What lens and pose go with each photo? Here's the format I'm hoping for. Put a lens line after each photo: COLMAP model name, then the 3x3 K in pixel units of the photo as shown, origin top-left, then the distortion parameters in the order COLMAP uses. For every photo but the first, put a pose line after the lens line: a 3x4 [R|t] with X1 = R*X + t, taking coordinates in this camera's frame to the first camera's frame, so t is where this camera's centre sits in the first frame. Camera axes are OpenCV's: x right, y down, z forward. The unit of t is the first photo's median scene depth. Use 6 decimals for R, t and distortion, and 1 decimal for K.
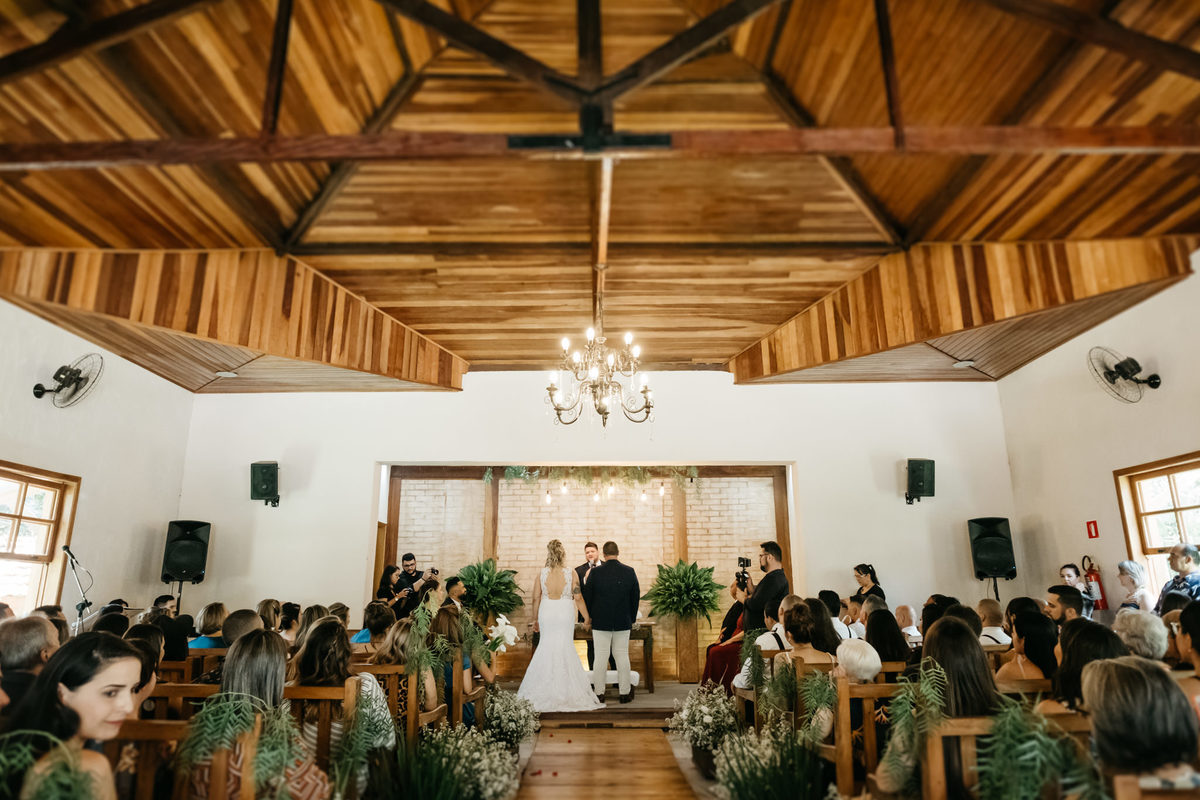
lens RADIAL K [[747.3, 0, 600.0], [0, 747.3, 400.0], [0, 0, 1]] dist [-0.002093, 0.001404]
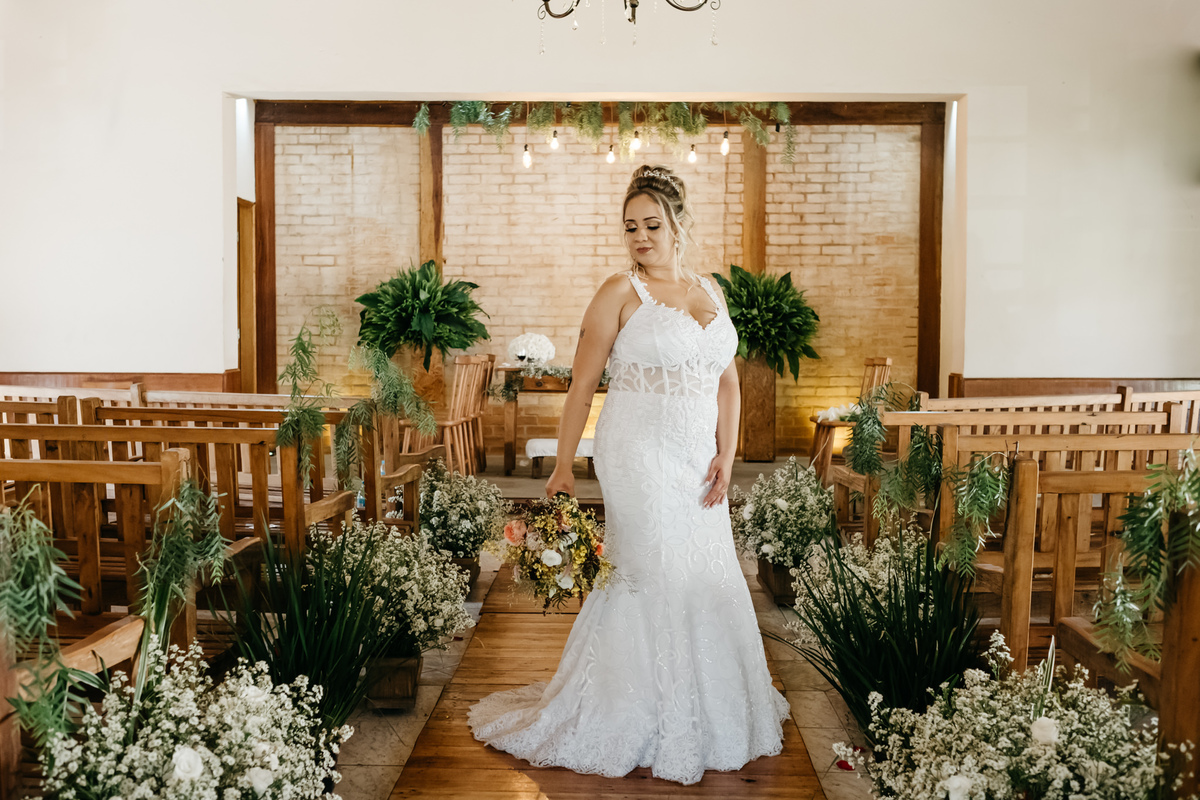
lens RADIAL K [[1243.8, 0, 584.3], [0, 1243.8, 391.1], [0, 0, 1]] dist [-0.011252, -0.001150]
pose [[0.999542, 0.010132, -0.028529, 0.003733], [-0.000986, 0.952730, 0.303816, 0.009637], [0.030259, -0.303648, 0.952304, 0.029220]]
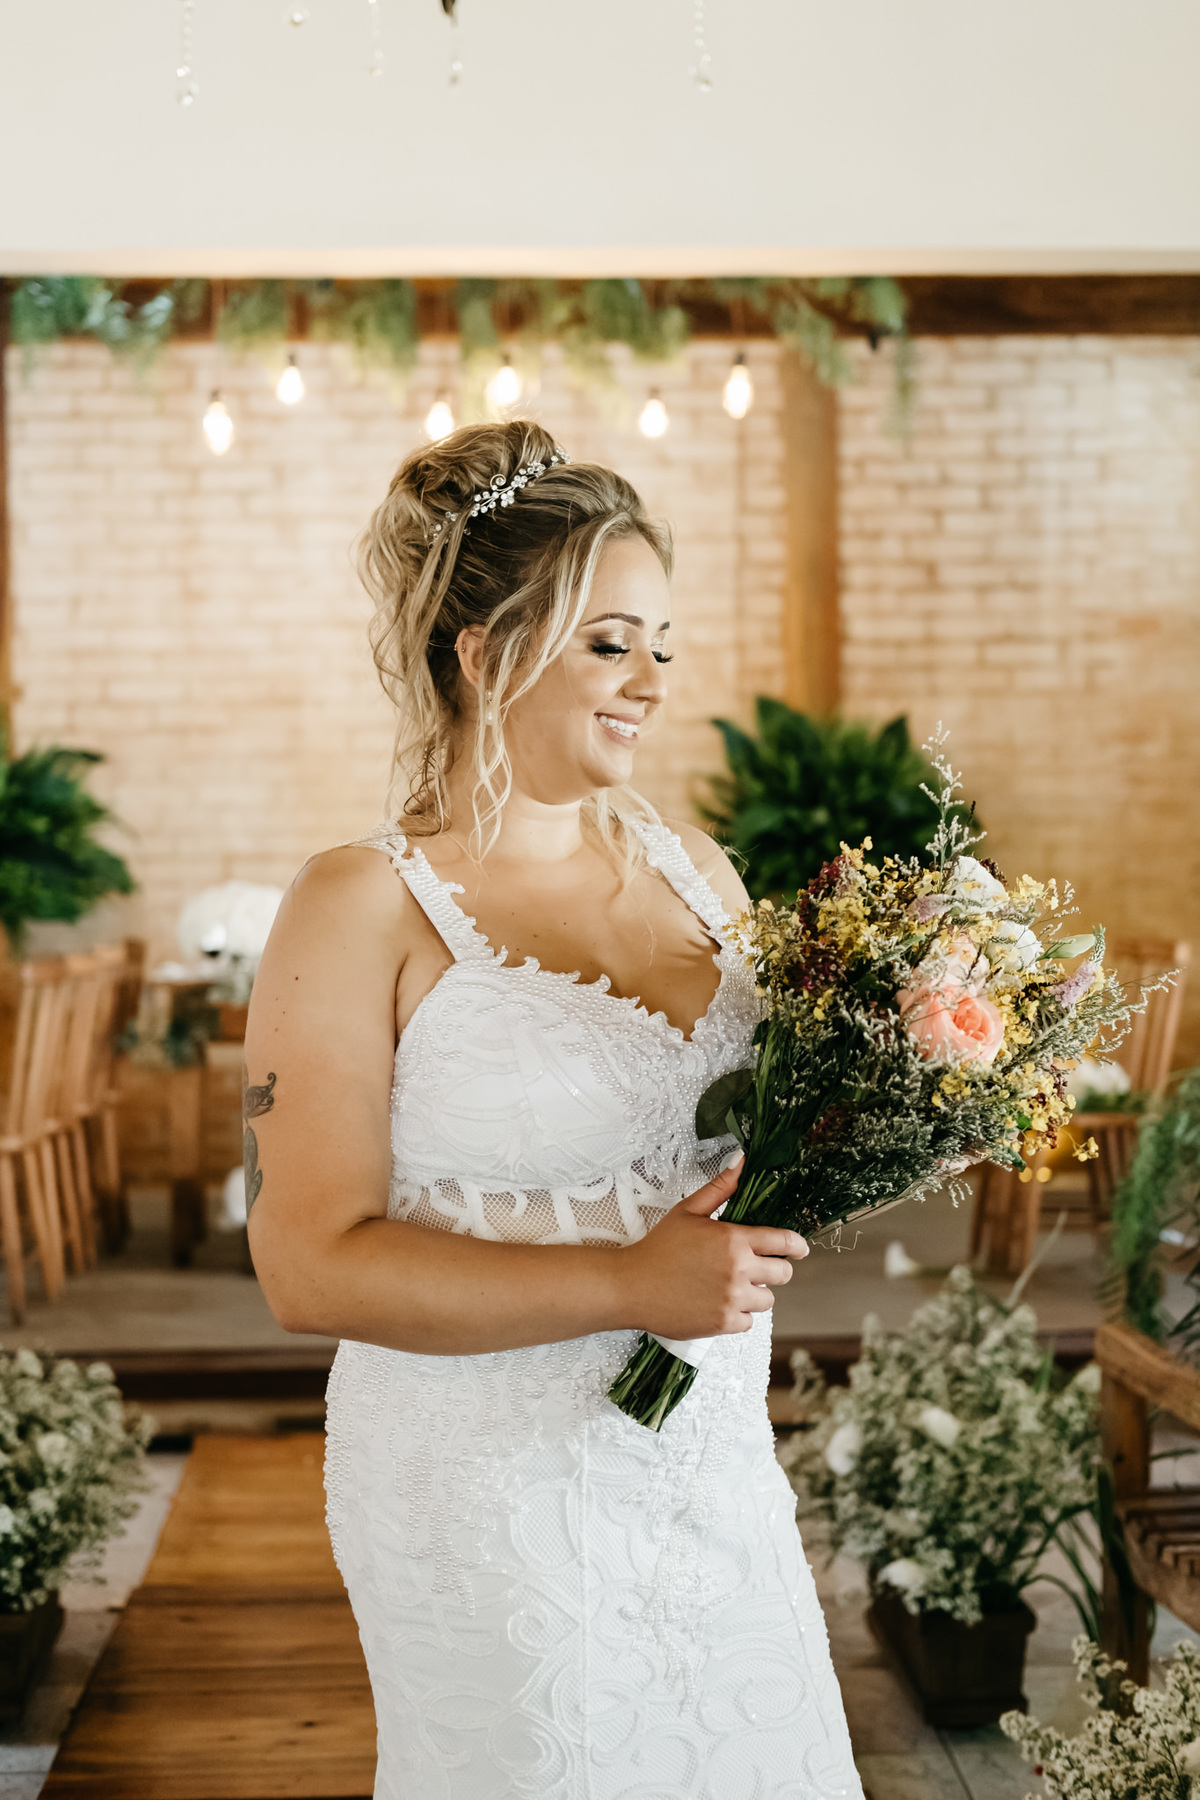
lens RADIAL K [[2804.4, 0, 619.9], [0, 2804.4, 901.3], [0, 0, 1]] dist [0.003883, 0.055088]
pose [[0.998977, -0.008778, 0.044363, 0.009135], [-0.004225, 0.958570, 0.284825, 0.026734], [-0.045025, -0.284721, 0.957552, 0.148451]]
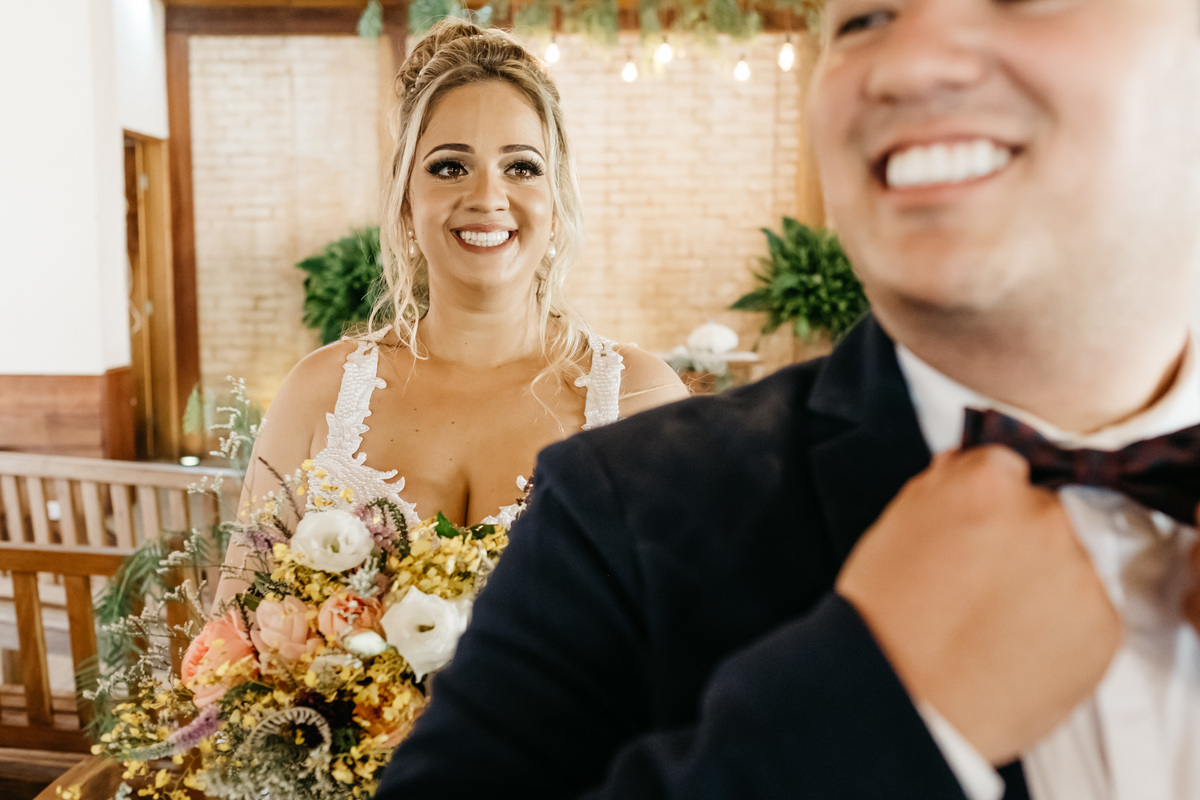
lens RADIAL K [[1229.6, 0, 609.6], [0, 1229.6, 395.0], [0, 0, 1]] dist [-0.015980, 0.021364]
pose [[0.999920, 0.003977, -0.012005, -0.005853], [0.000583, 0.933754, 0.357915, 0.045657], [0.012633, -0.357894, 0.933677, 0.253252]]
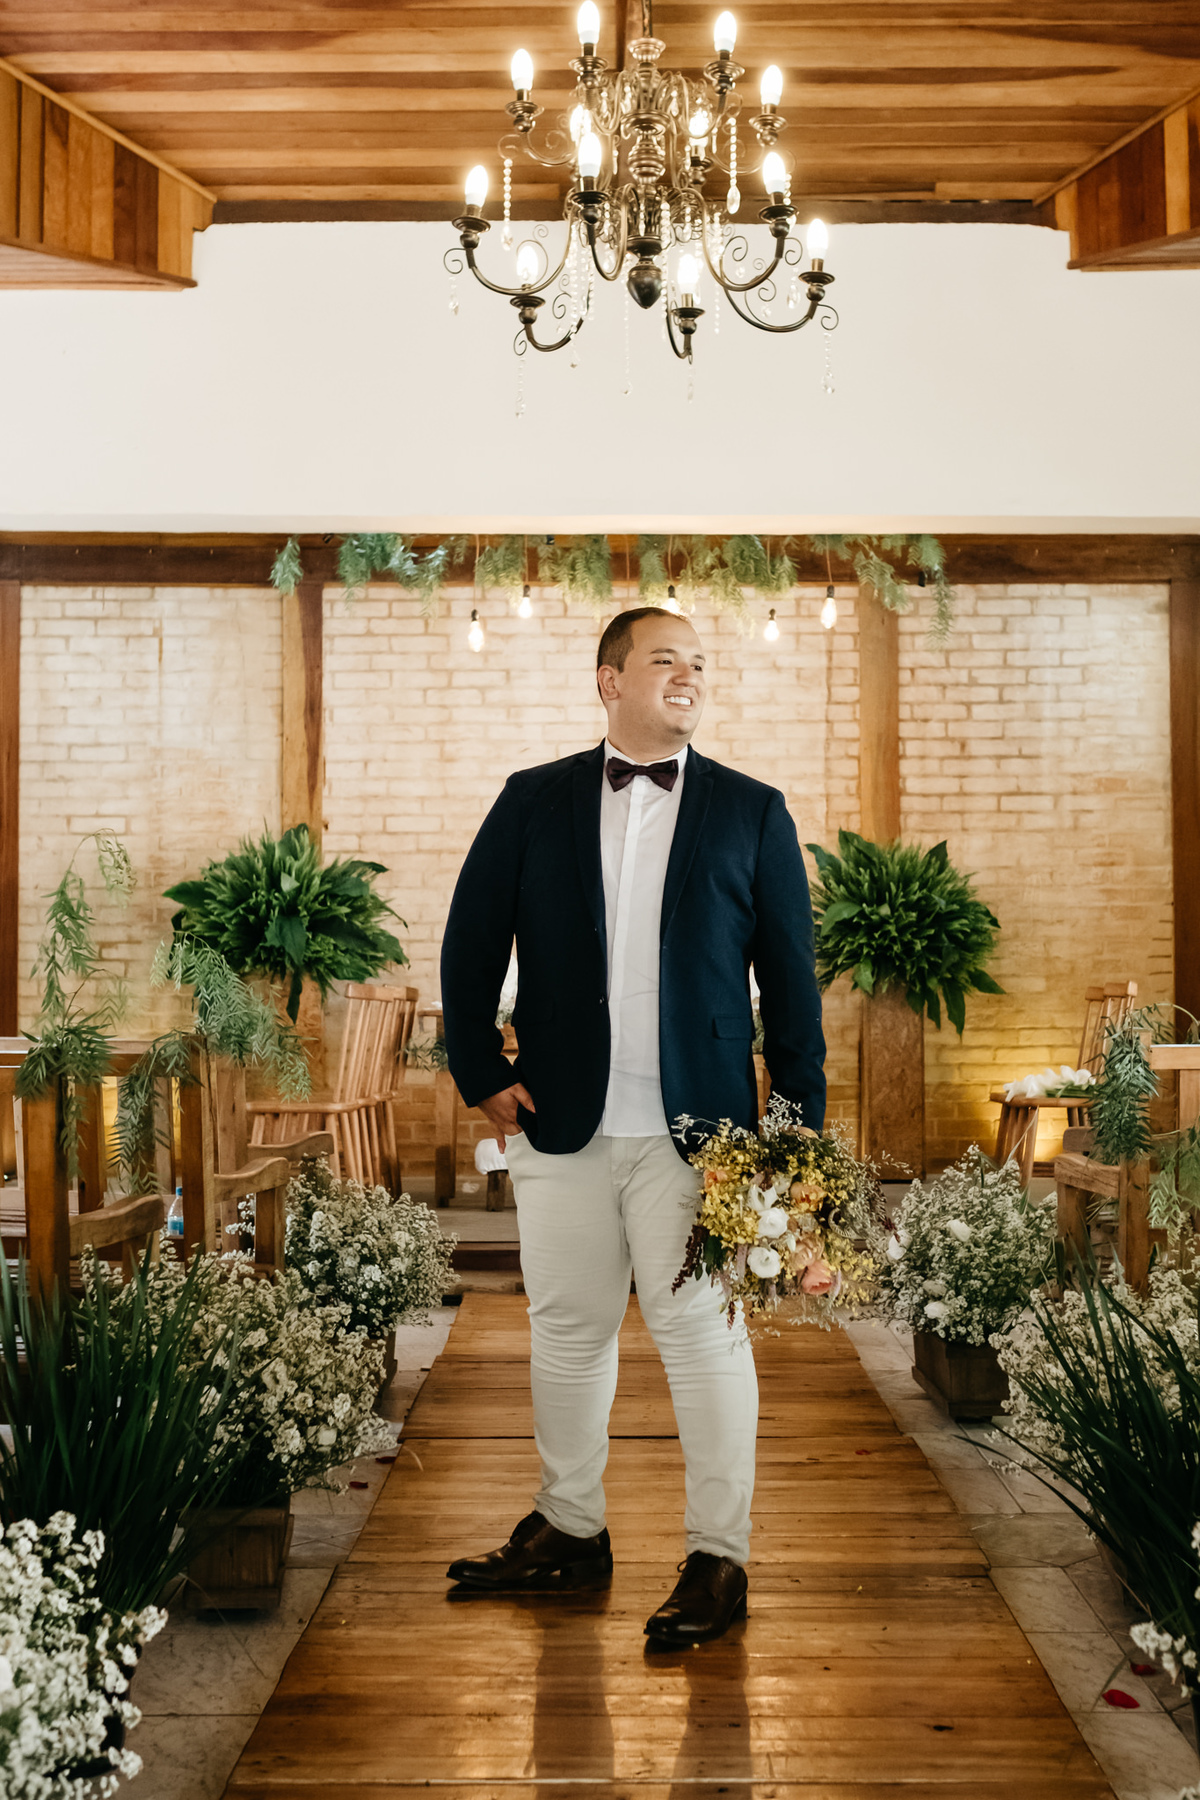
lens RADIAL K [[2192.7, 0, 642.0], [0, 2192.7, 903.8], [0, 0, 1]] dist [-0.015681, 0.027813]
pose [[0.999978, 0.002577, 0.006067, -0.002586], [-0.003854, 0.975260, 0.221028, 0.030897], [-0.005348, -0.221047, 0.975248, 0.046092]]
